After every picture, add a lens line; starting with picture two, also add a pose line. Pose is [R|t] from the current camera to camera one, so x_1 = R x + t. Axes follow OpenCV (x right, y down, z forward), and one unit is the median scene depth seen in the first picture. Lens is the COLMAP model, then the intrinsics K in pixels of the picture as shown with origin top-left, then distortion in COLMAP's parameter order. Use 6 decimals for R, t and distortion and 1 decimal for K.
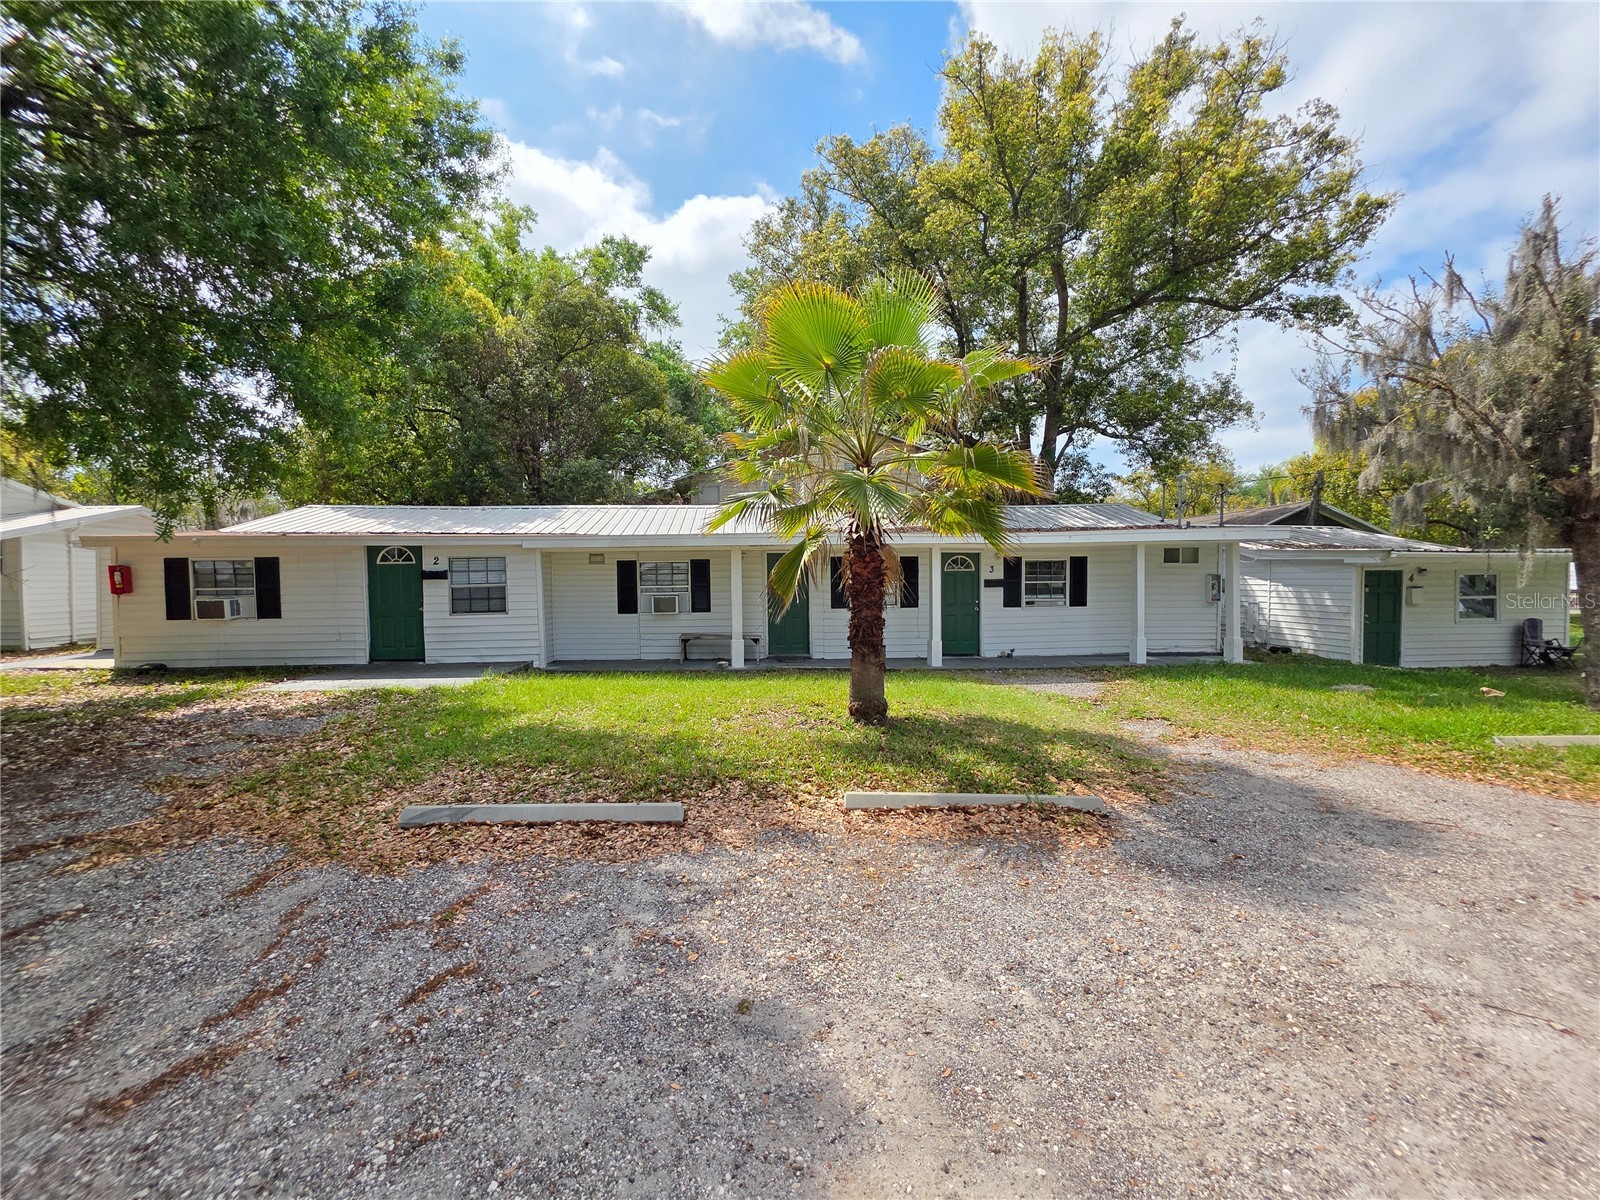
lens RADIAL K [[642.0, 0, 793.1], [0, 642.0, 596.9], [0, 0, 1]] dist [-0.001700, 0.000563]
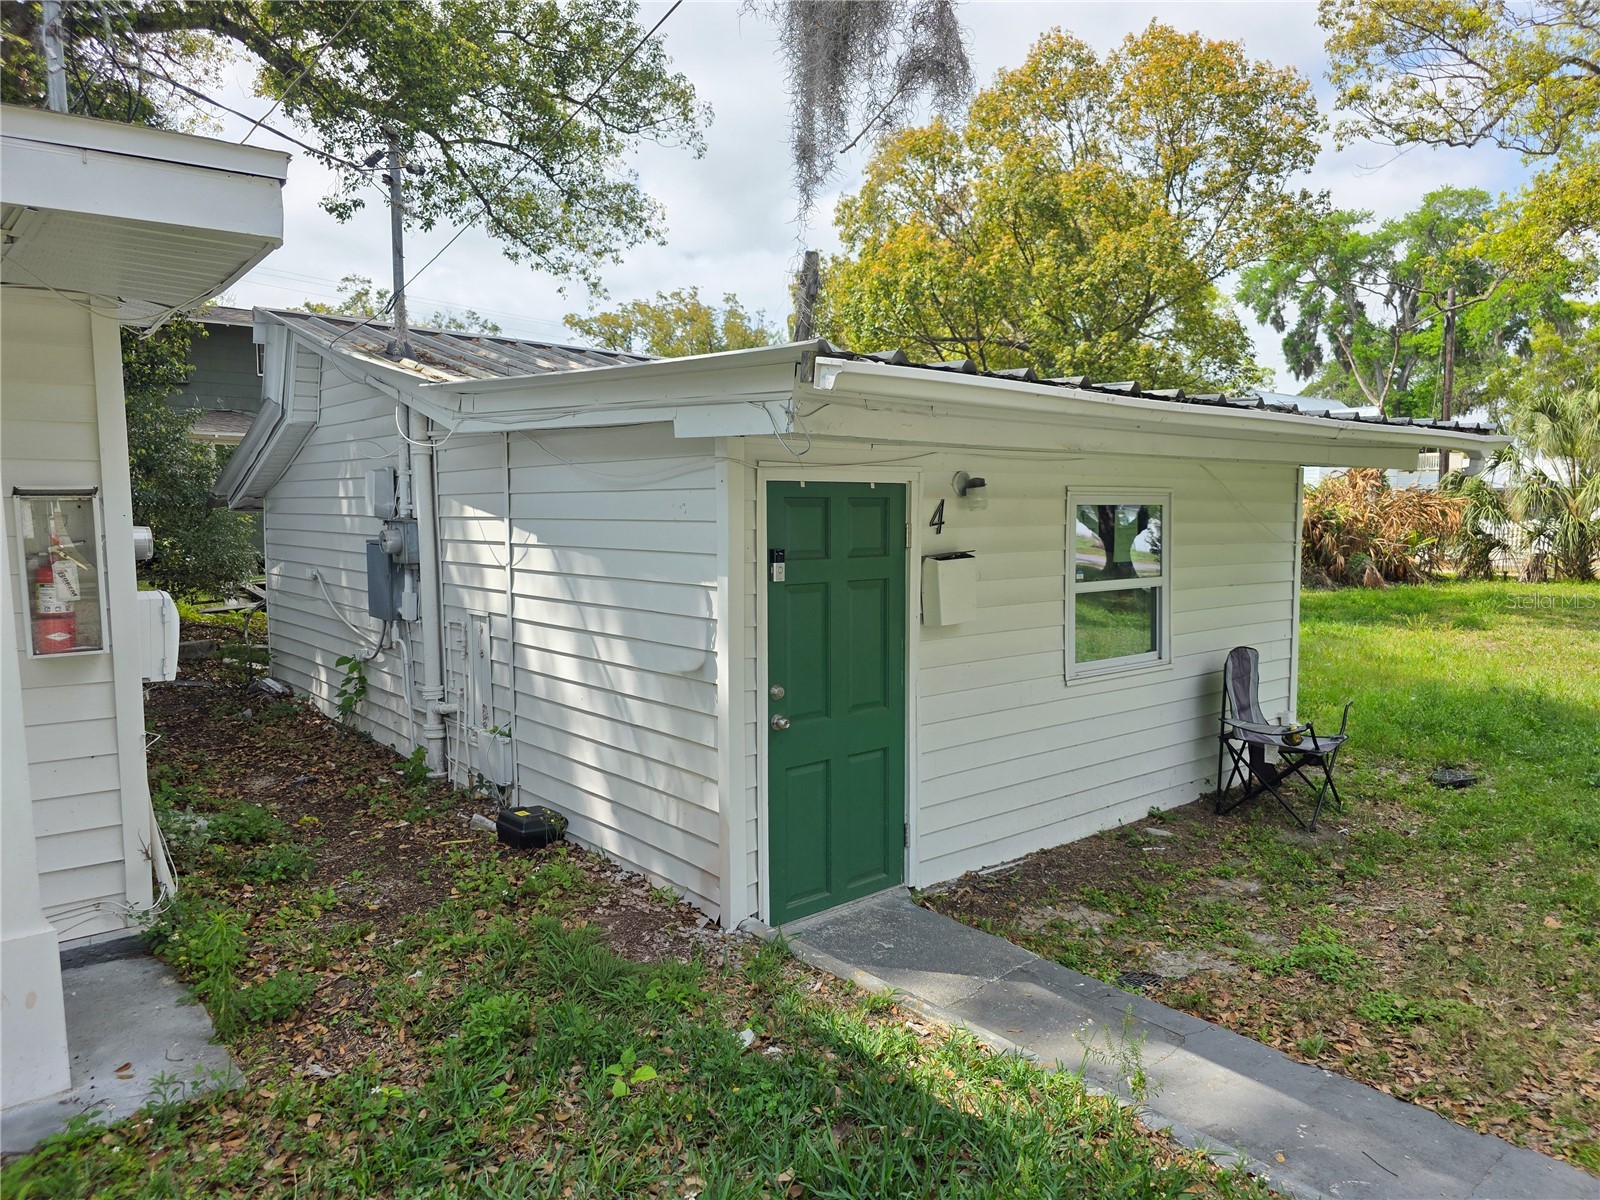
lens RADIAL K [[1080.1, 0, 827.1], [0, 1080.1, 597.3], [0, 0, 1]] dist [0.041224, -0.031304]
pose [[0.817110, -0.042330, 0.574926, 0.697626], [0.014129, 0.998471, 0.053434, -0.021594], [-0.576309, -0.035539, 0.816459, 0.693789]]
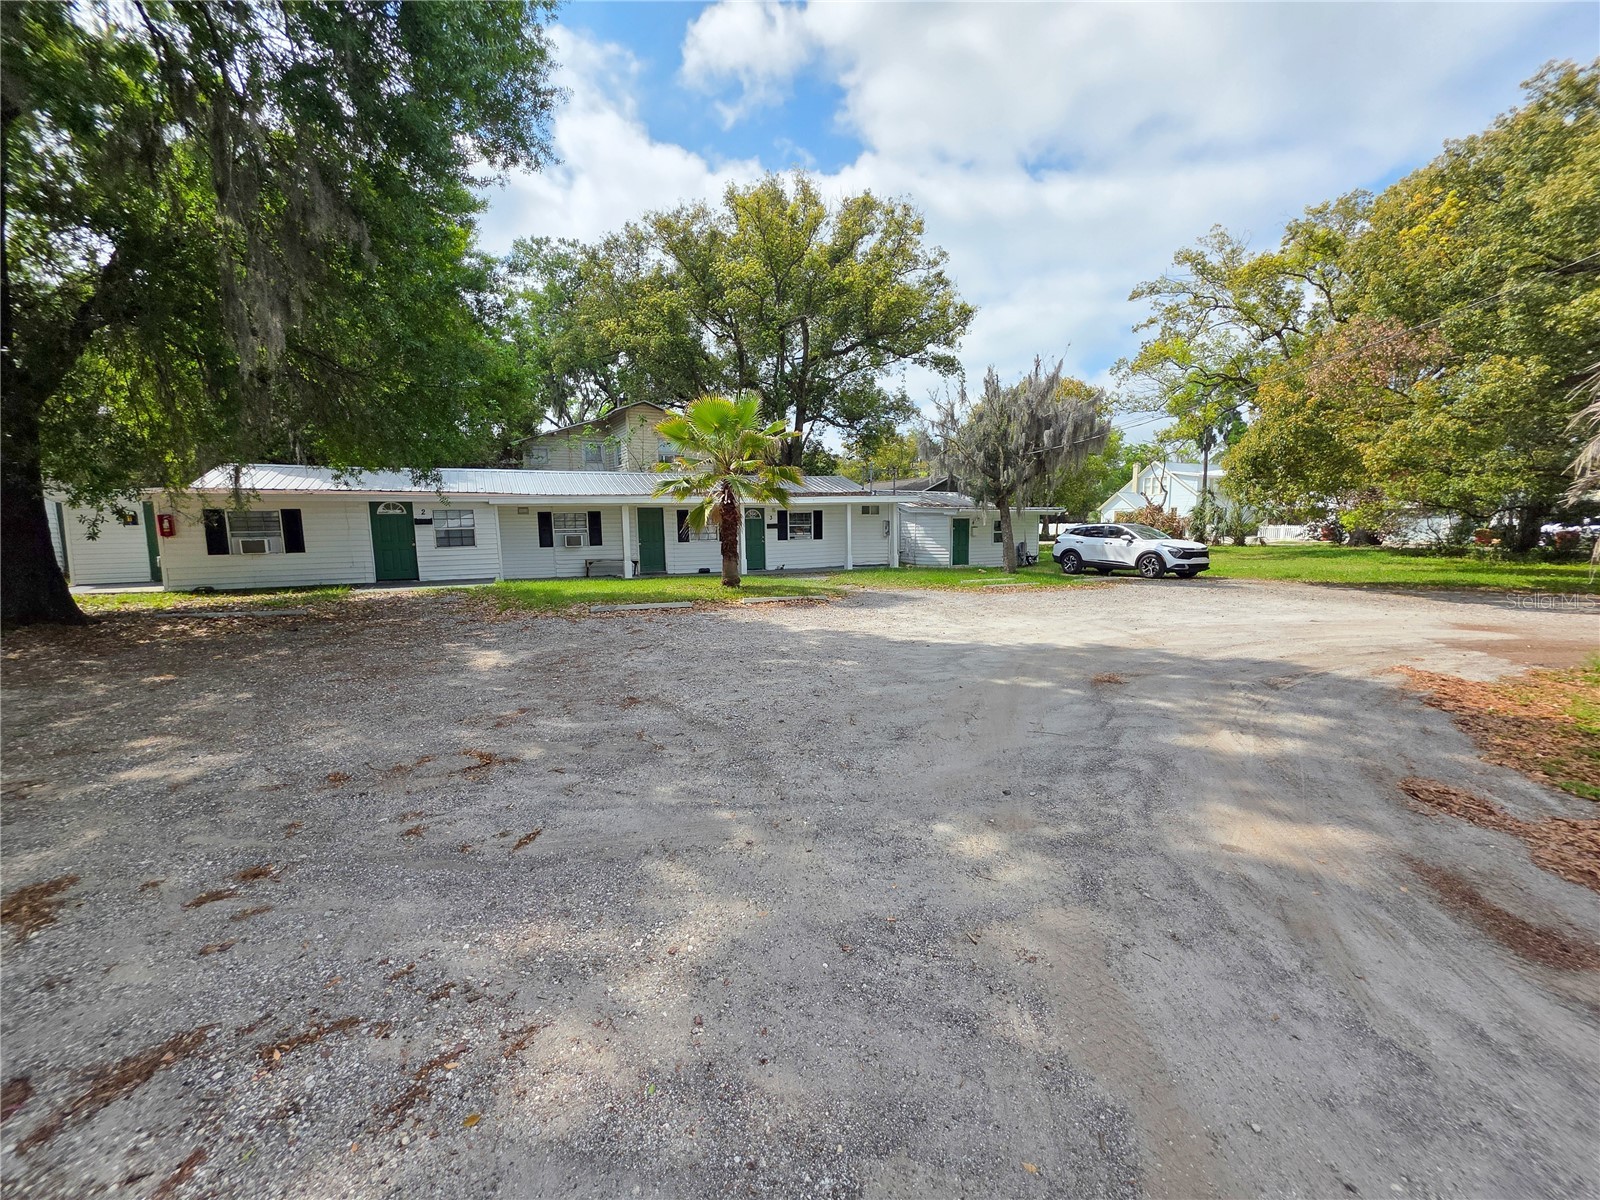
lens RADIAL K [[646.7, 0, 797.5], [0, 646.7, 597.3], [0, 0, 1]] dist [-0.001616, 0.000023]
pose [[0.925471, -0.046305, 0.375979, -0.287553], [0.016297, 0.996449, 0.082606, 0.027399], [-0.378469, -0.070322, 0.922939, -0.638893]]
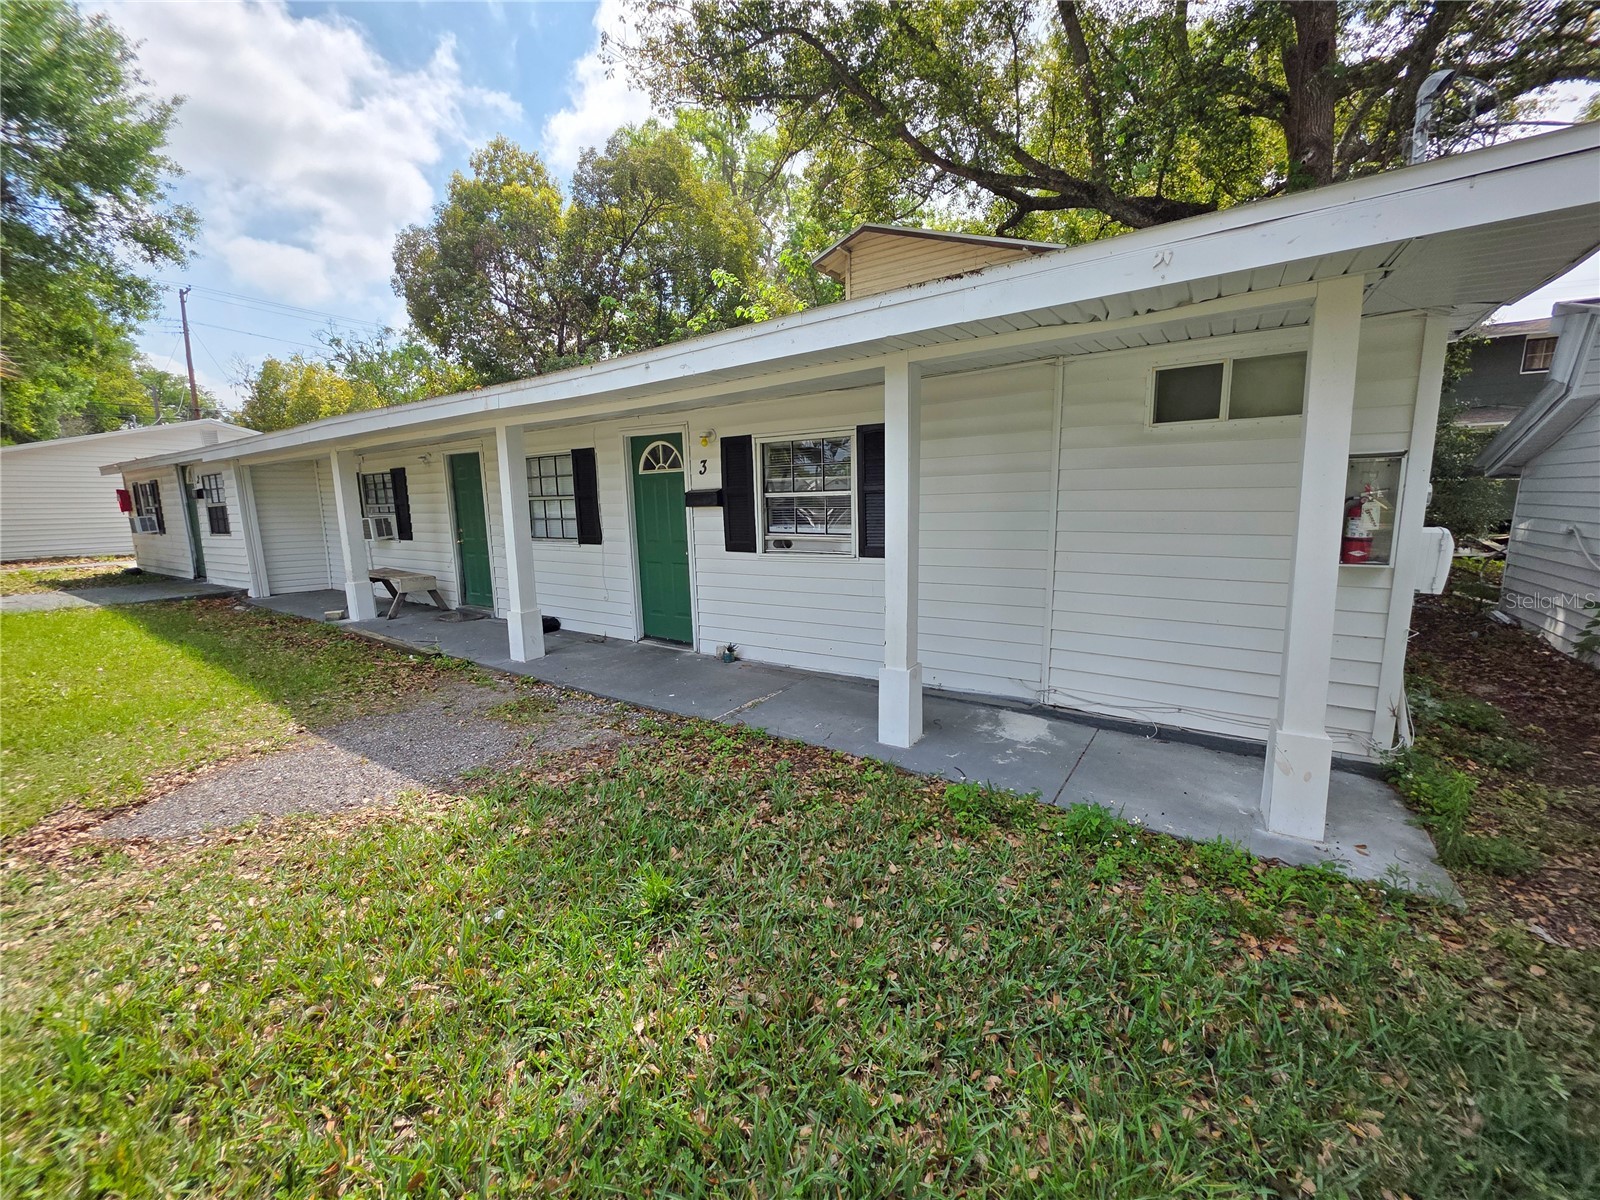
lens RADIAL K [[639.3, 0, 793.9], [0, 639.3, 597.5], [0, 0, 1]] dist [-0.000754, 0.000024]
pose [[0.776768, 0.089557, -0.623387, 0.682140], [-0.007568, 0.991094, 0.132952, -0.012767], [0.629742, -0.098555, 0.770527, 0.710091]]
